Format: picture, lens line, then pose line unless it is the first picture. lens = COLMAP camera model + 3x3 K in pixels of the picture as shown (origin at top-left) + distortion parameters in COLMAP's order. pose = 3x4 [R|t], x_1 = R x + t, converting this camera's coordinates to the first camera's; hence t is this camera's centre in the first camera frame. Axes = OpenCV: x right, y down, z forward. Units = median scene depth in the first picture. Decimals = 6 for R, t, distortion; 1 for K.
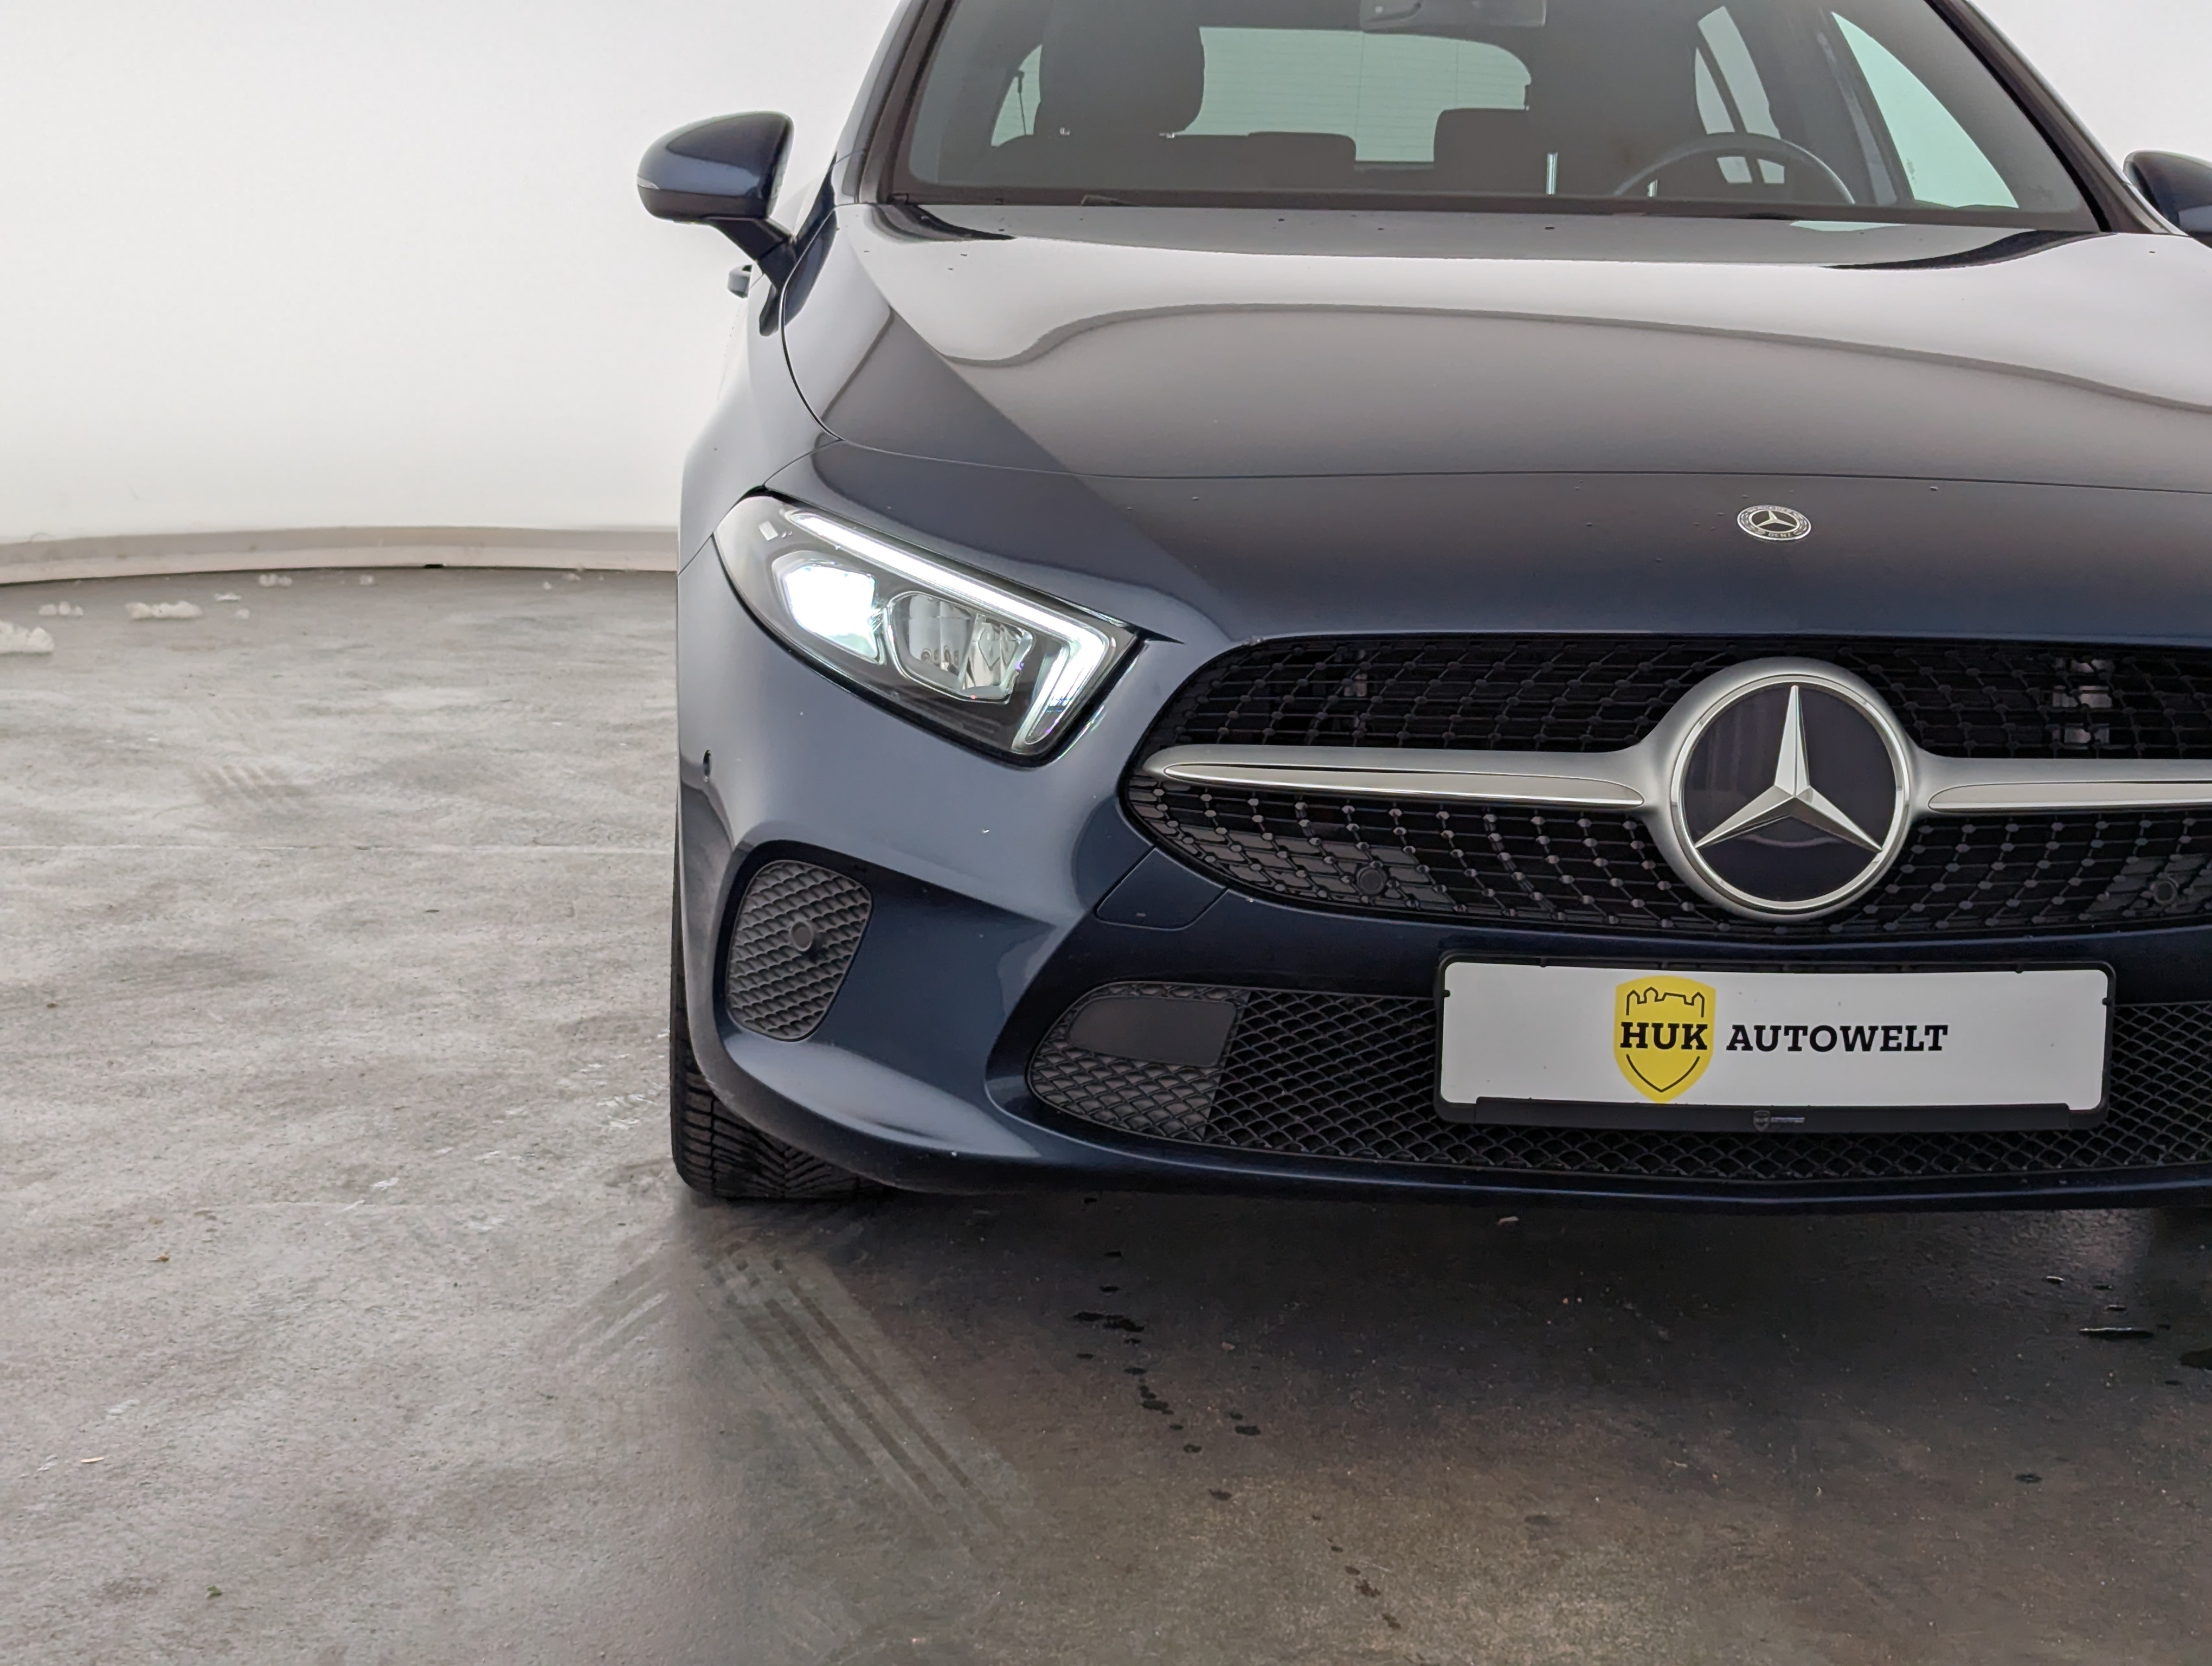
lens RADIAL K [[3624.5, 0, 1162.3], [0, 3624.5, 816.3], [0, 0, 1]] dist [0.139258, 0.000000]
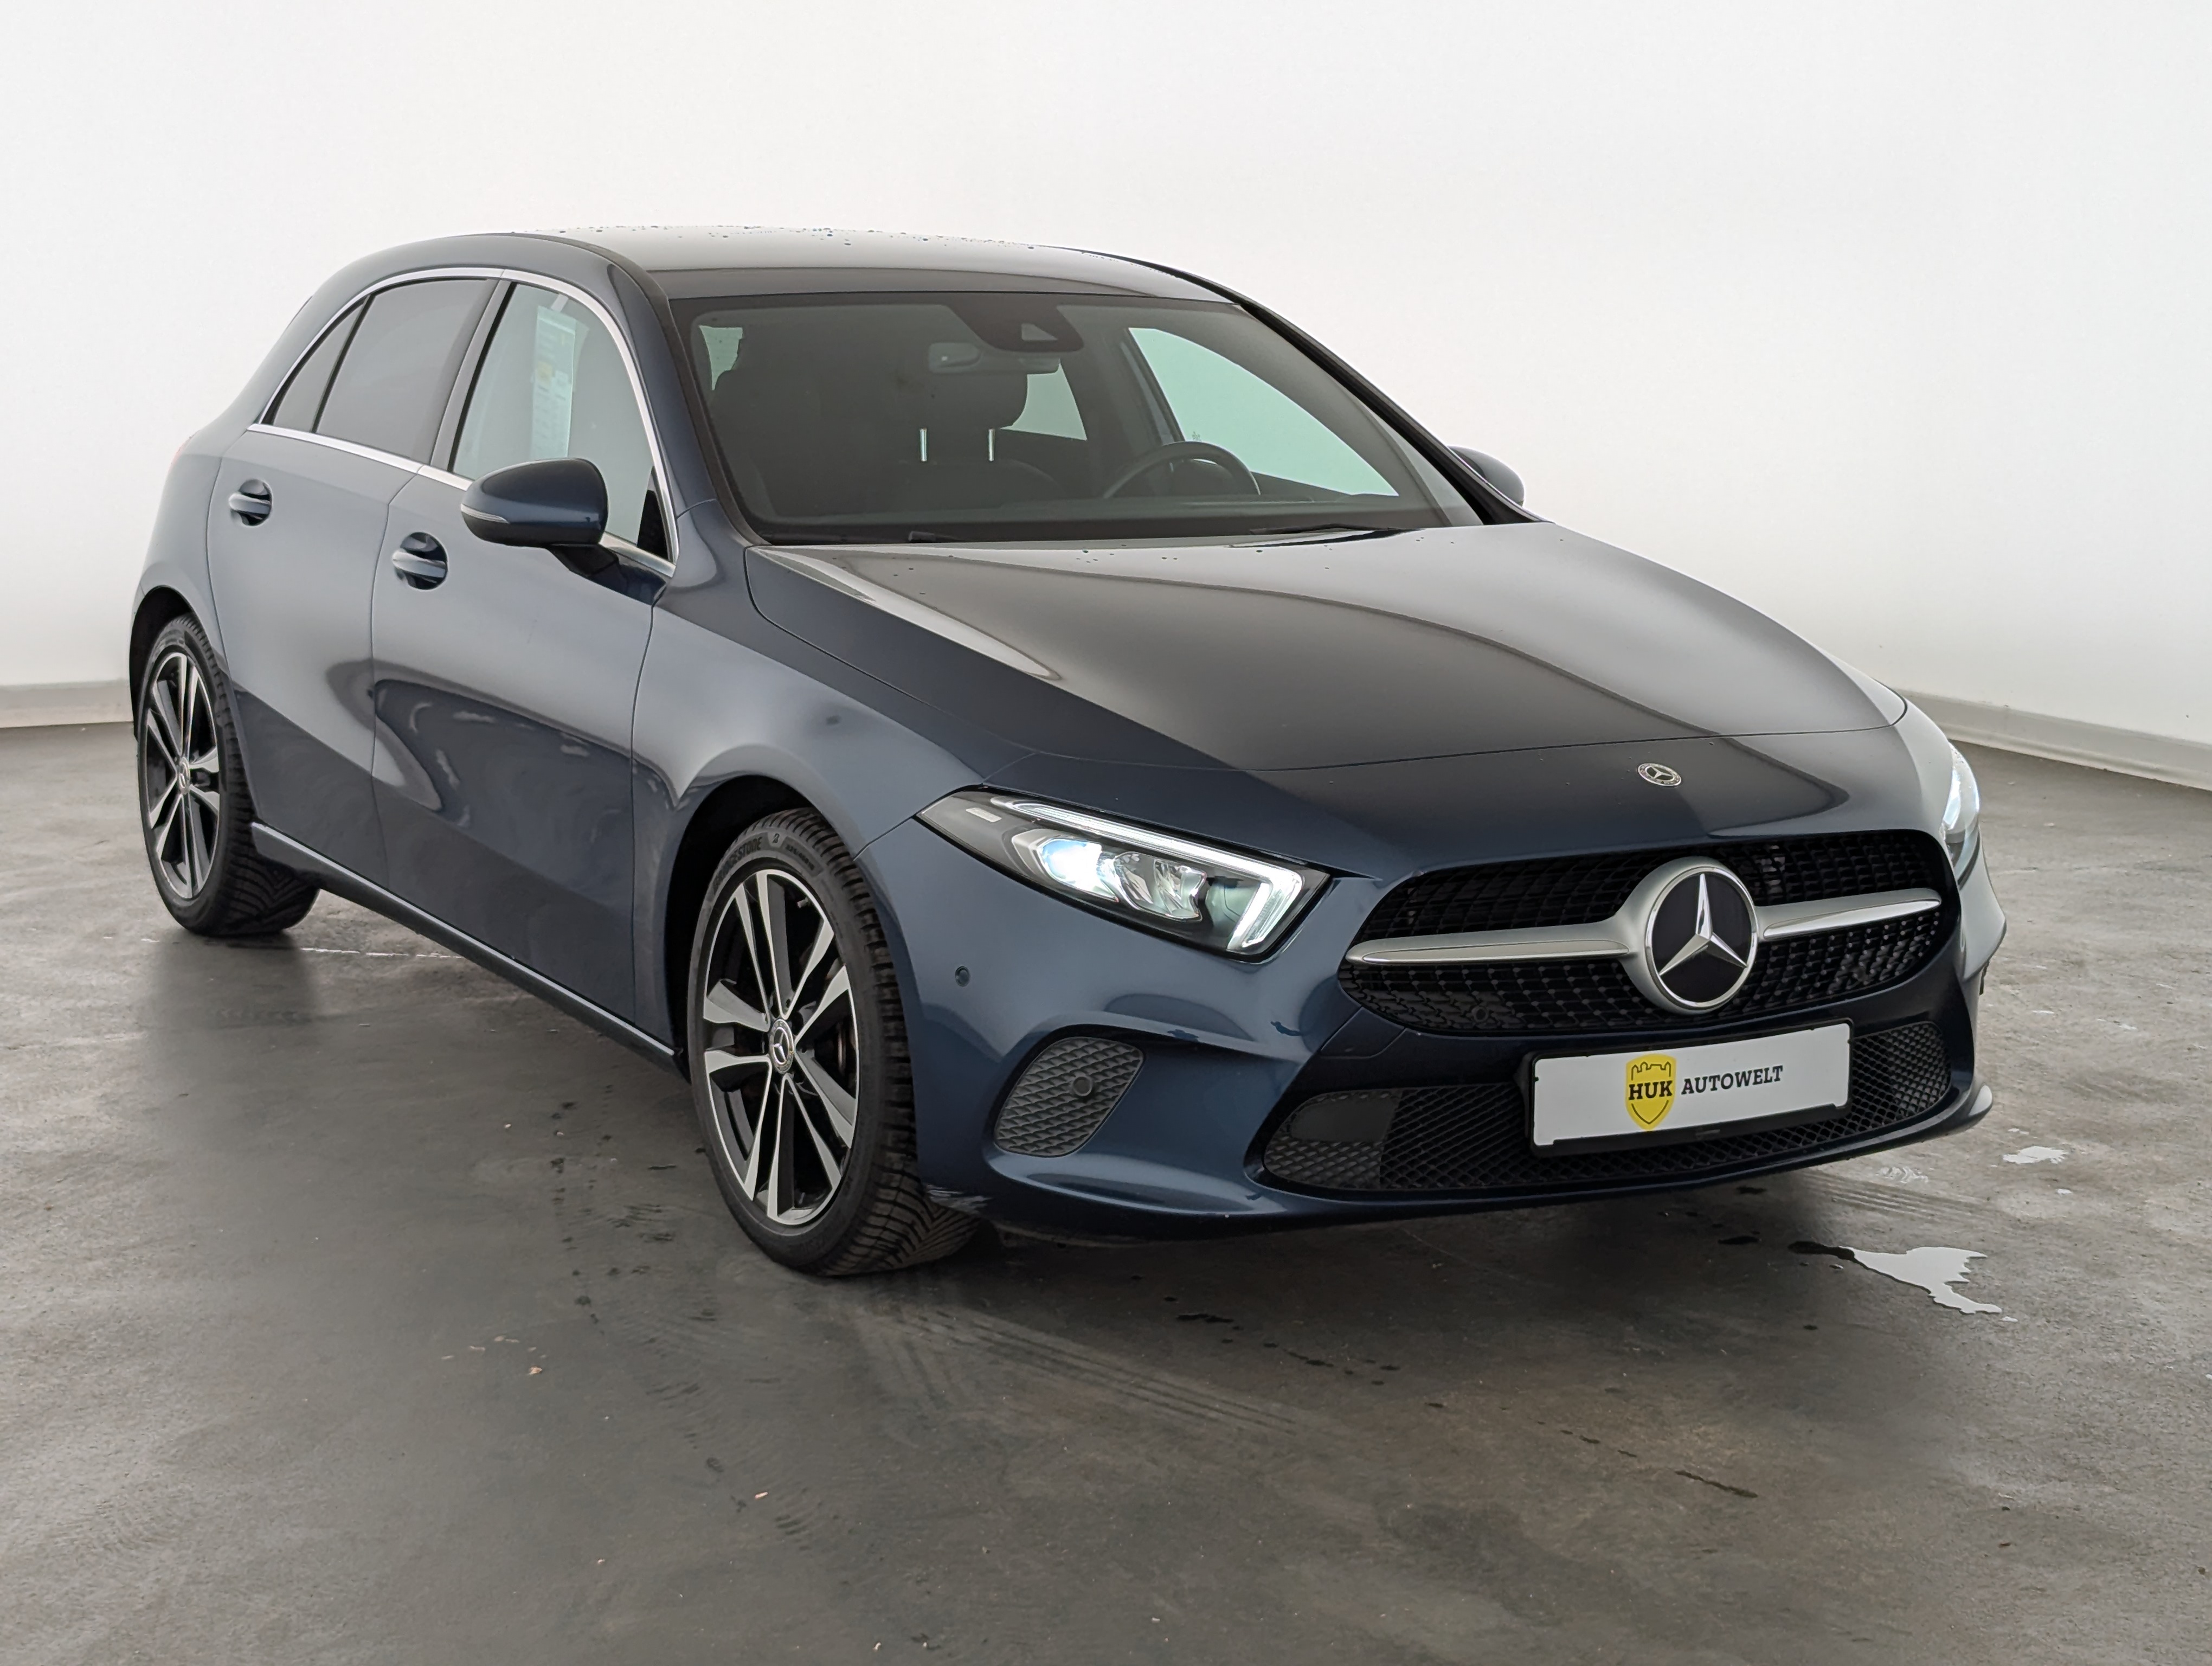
lens RADIAL K [[3624.5, 0, 1102.3], [0, 3624.5, 826.1], [0, 0, 1]] dist [0.139258, 0.000000]
pose [[0.899635, -0.078112, 0.429598, -0.777782], [0.079062, 0.996747, 0.015667, -0.103849], [-0.429424, 0.019870, 0.902884, -0.389396]]
